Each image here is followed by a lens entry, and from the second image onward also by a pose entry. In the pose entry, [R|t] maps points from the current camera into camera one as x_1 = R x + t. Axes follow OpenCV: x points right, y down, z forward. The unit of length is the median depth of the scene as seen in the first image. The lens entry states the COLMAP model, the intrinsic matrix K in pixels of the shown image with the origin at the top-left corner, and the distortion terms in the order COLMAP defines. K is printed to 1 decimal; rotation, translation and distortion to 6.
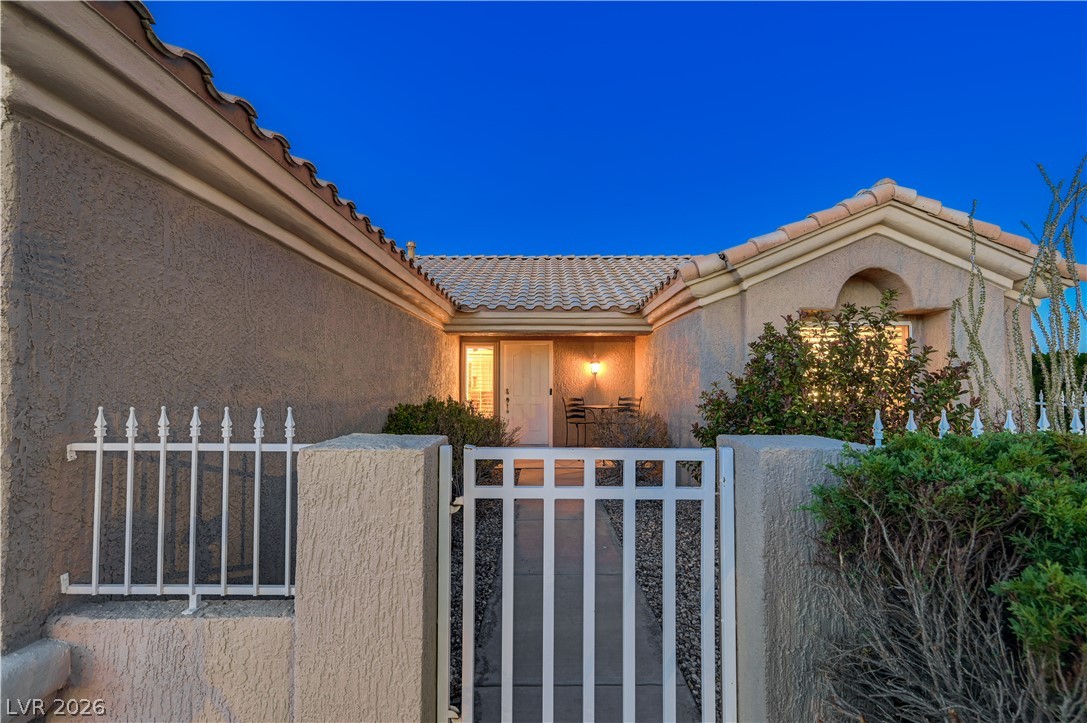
lens RADIAL K [[493.1, 0, 545.7], [0, 493.1, 361.6], [0, 0, 1]] dist [-0.003000, -0.000010]
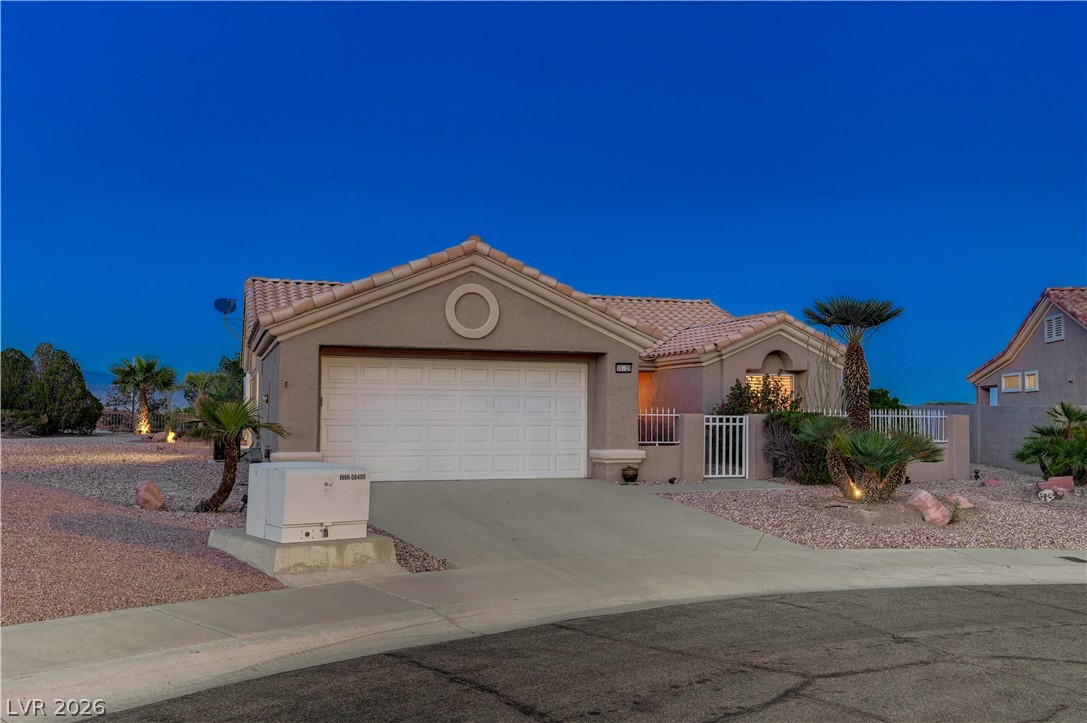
lens RADIAL K [[938.4, 0, 559.0], [0, 938.4, 327.6], [0, 0, 1]] dist [0.014759, -0.011207]
pose [[0.943388, 0.034392, 0.329903, -1.199690], [-0.021513, 0.998860, -0.042610, -0.072815], [-0.330993, 0.033100, 0.943053, -1.929430]]
